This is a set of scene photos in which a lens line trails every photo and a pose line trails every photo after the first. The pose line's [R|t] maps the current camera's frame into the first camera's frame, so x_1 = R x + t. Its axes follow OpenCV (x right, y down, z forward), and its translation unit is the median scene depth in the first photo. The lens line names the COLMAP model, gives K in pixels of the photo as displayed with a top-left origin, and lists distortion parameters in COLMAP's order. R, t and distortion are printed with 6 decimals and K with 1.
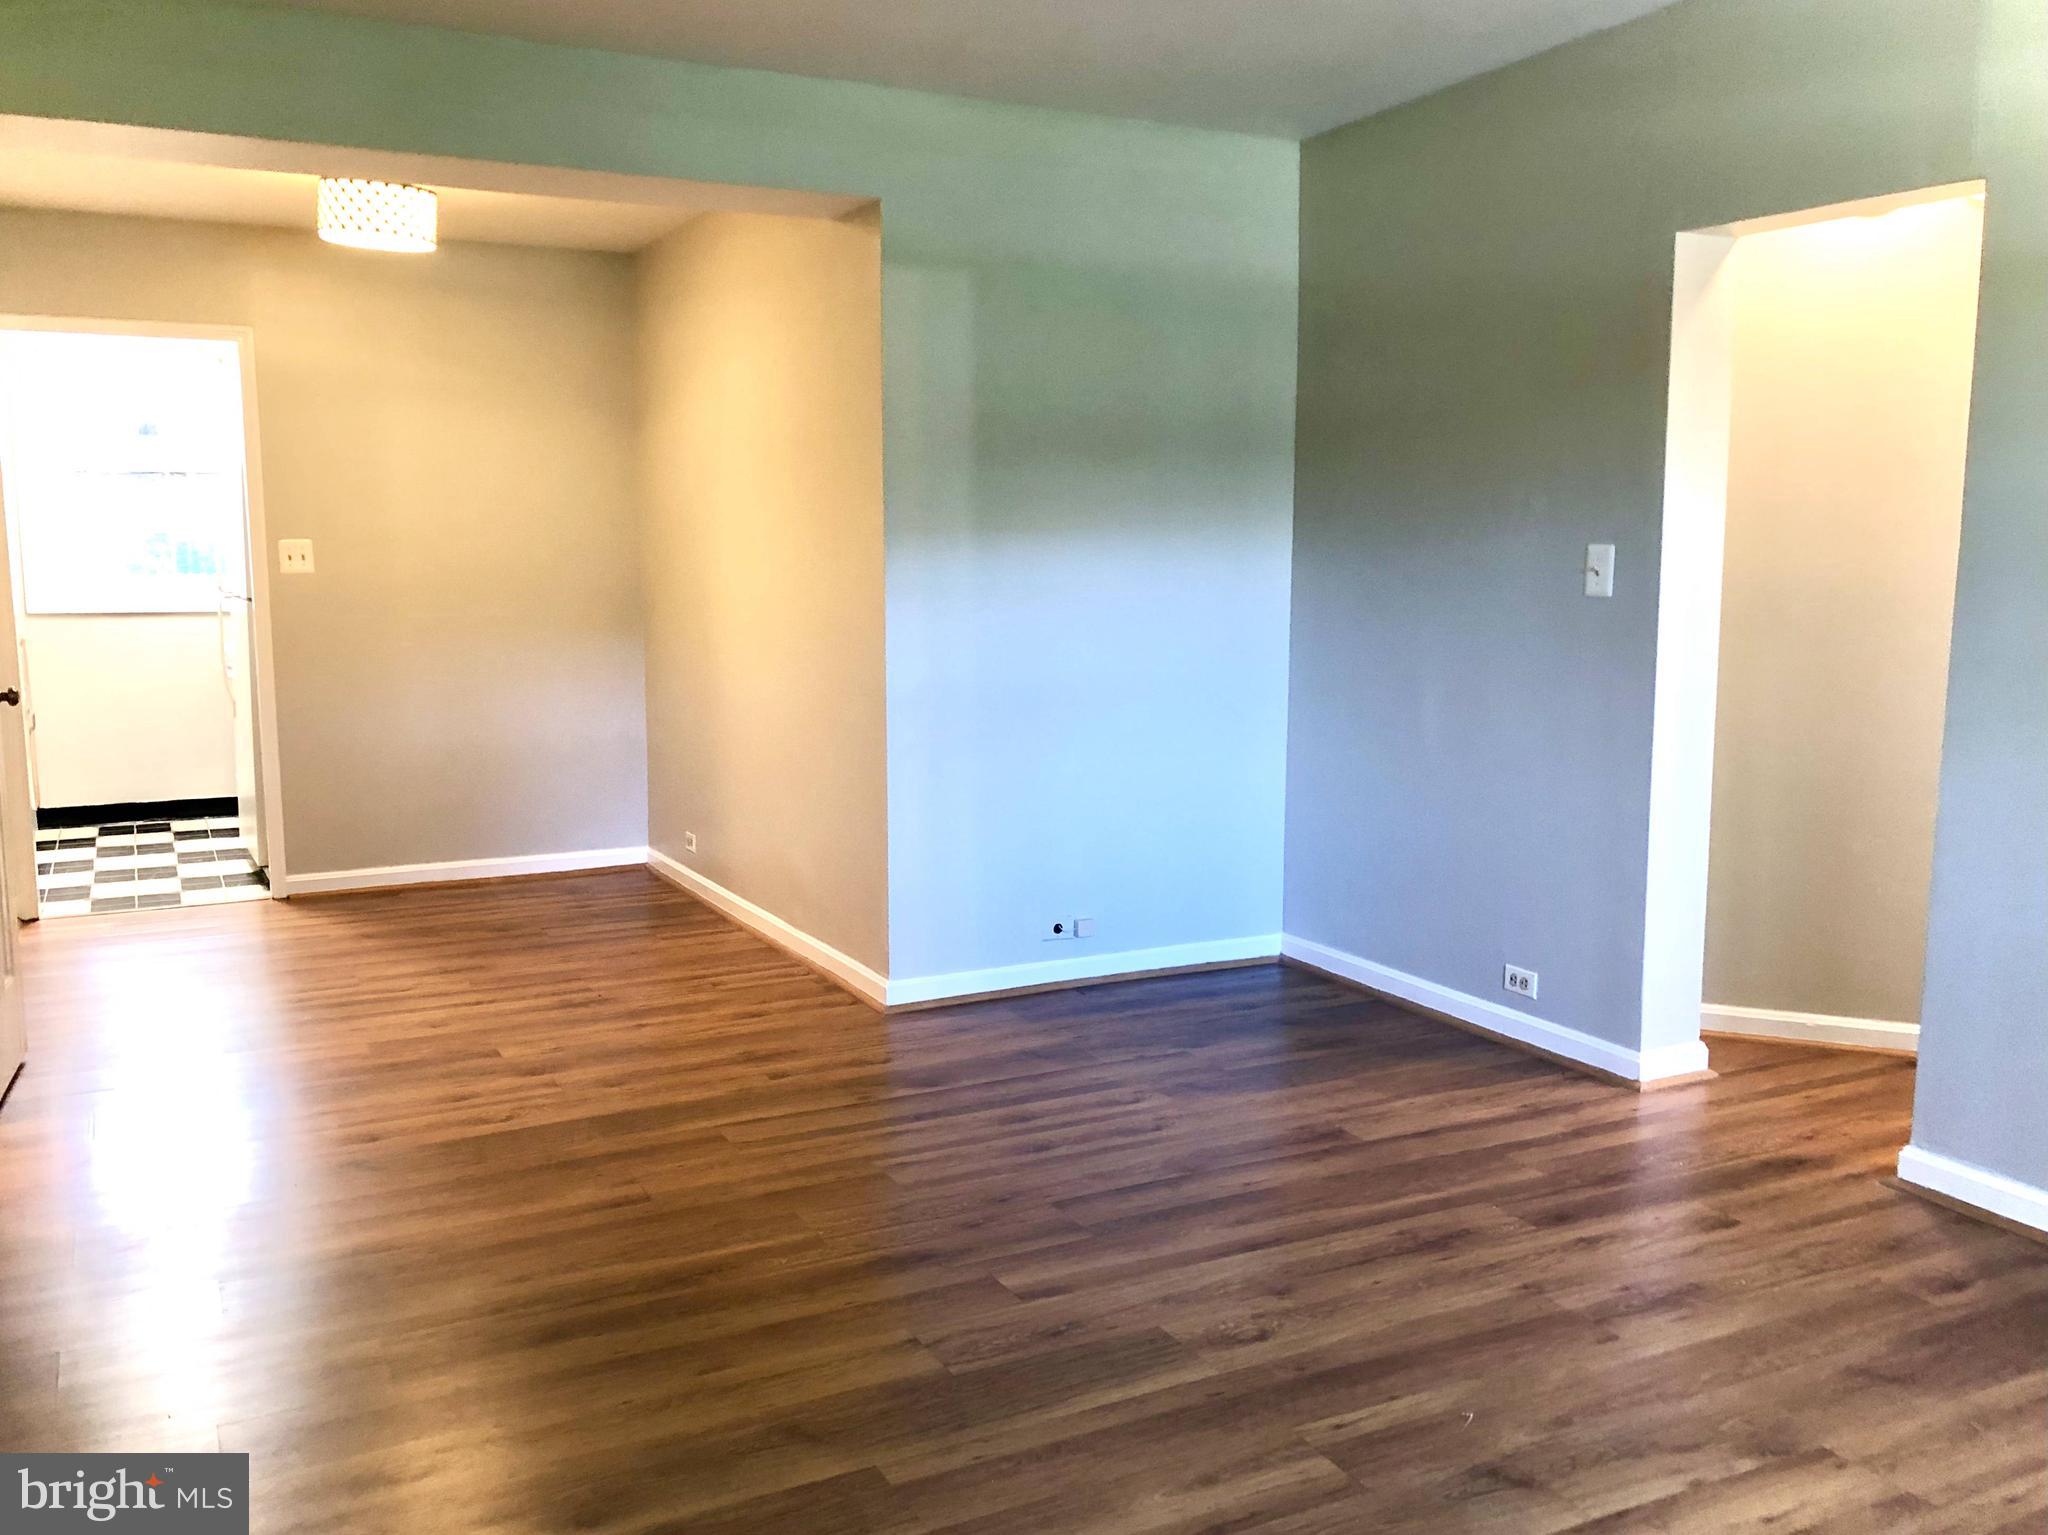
lens RADIAL K [[1712.5, 0, 989.1], [0, 1712.5, 761.0], [0, 0, 1]] dist [0.068458, -0.104816]
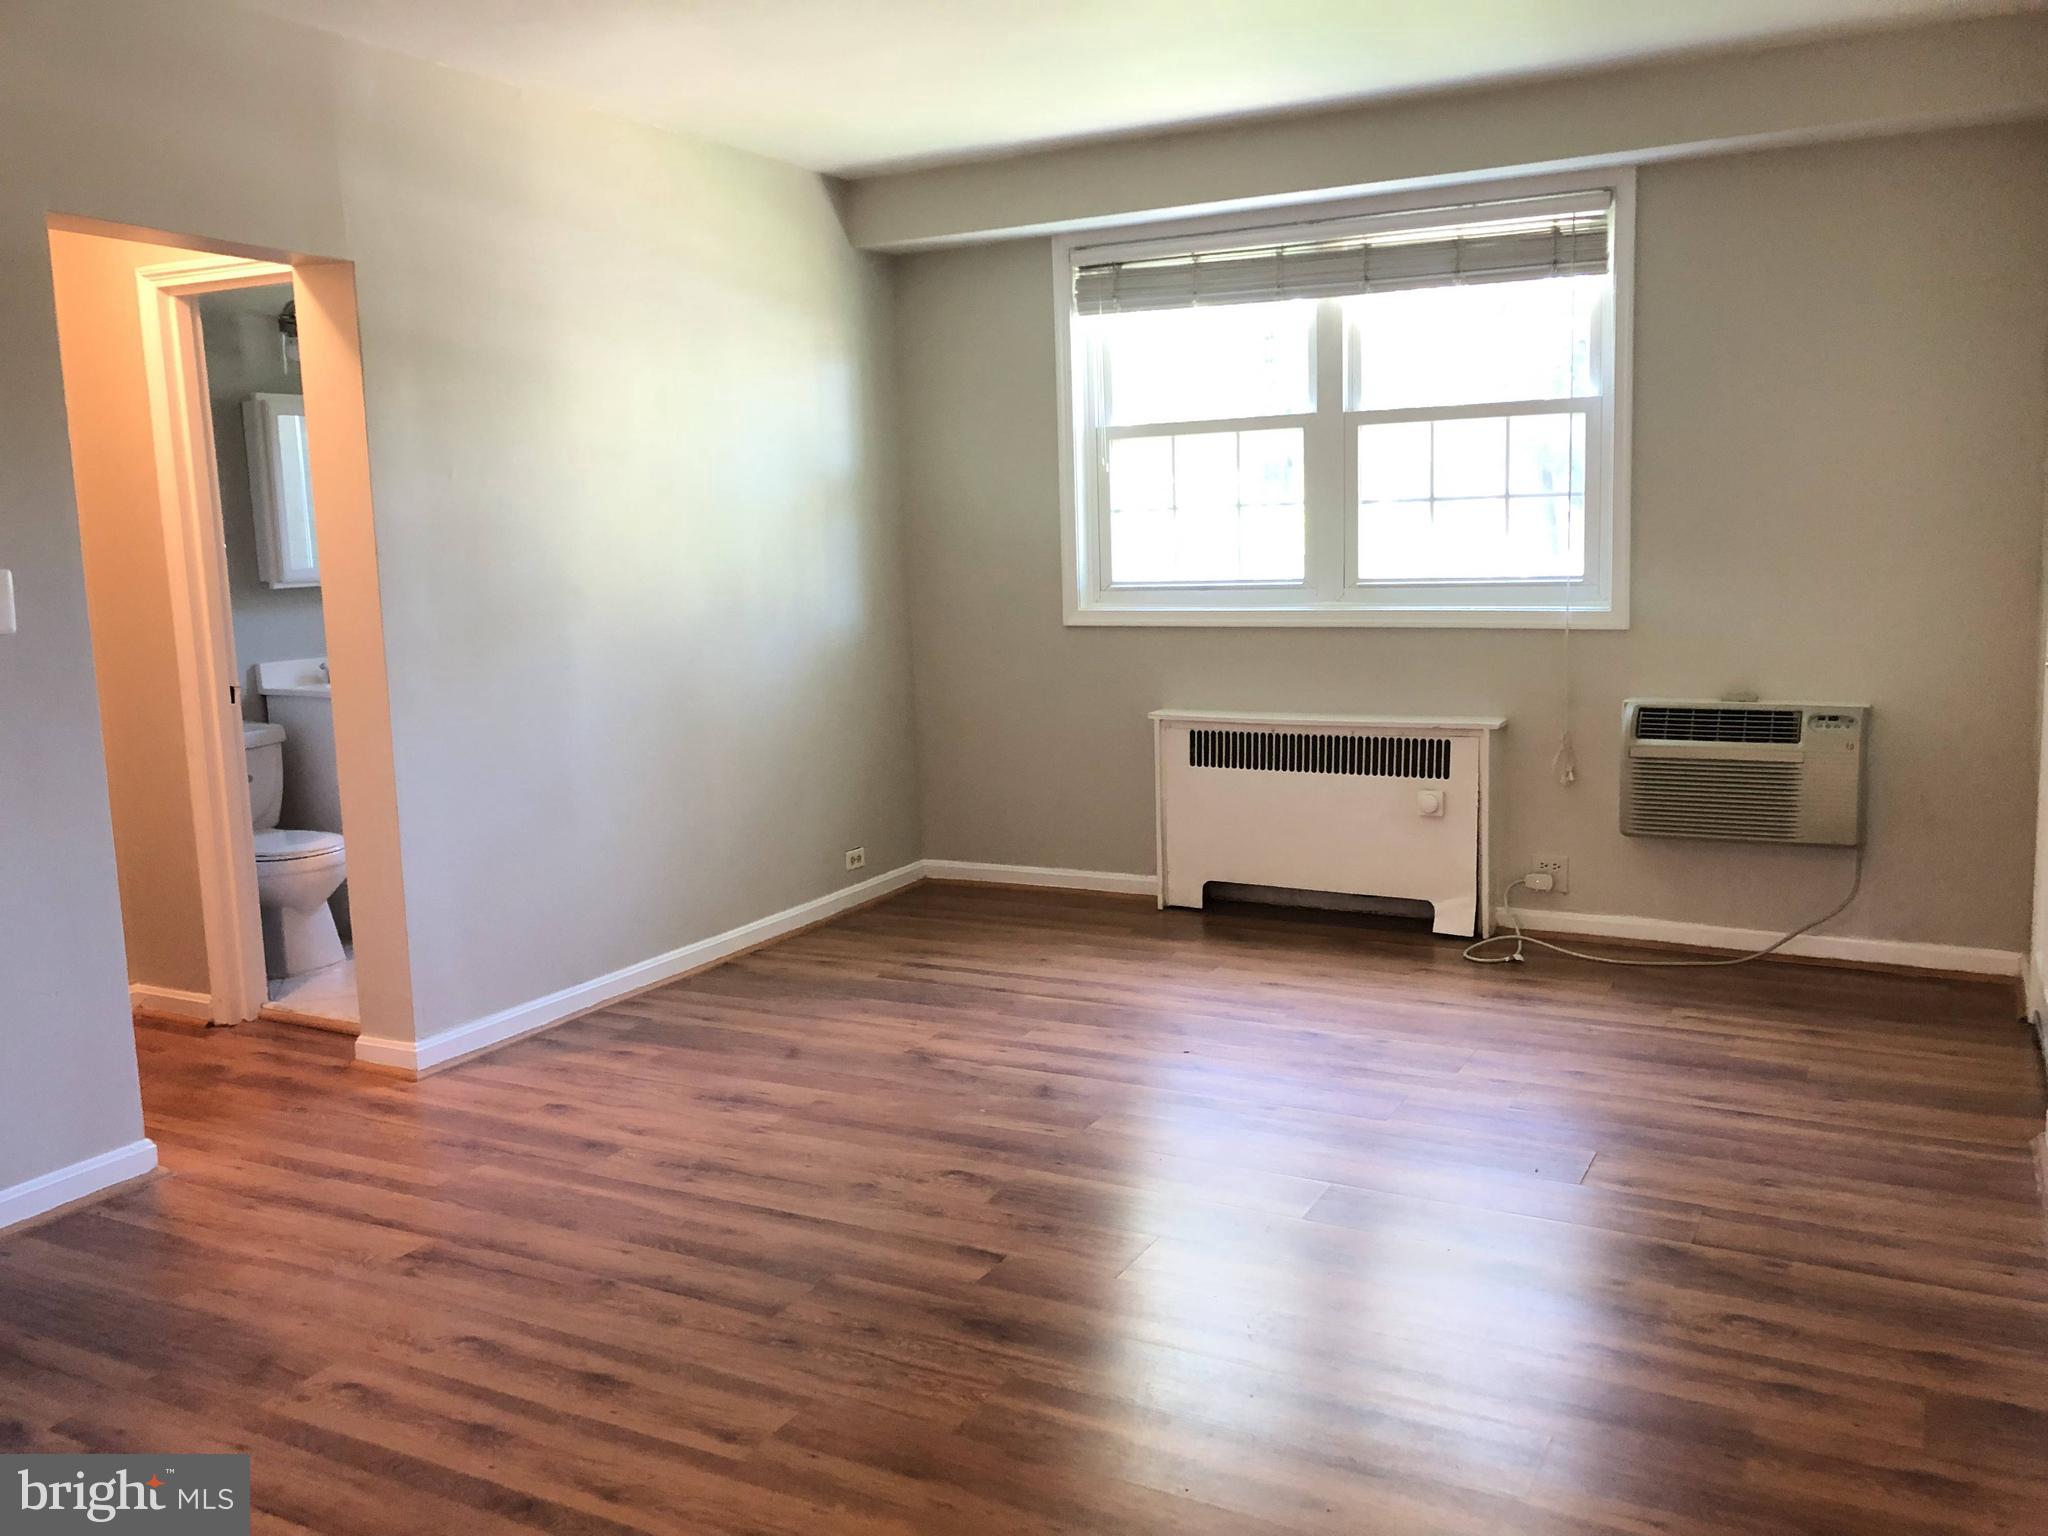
lens RADIAL K [[1712.5, 0, 989.1], [0, 1712.5, 761.5], [0, 0, 1]] dist [0.068458, -0.104816]
pose [[-0.581926, -0.089005, 0.808356, -0.631389], [0.128653, 0.971401, 0.199573, -0.154475], [-0.803001, 0.220134, -0.553832, 1.196857]]
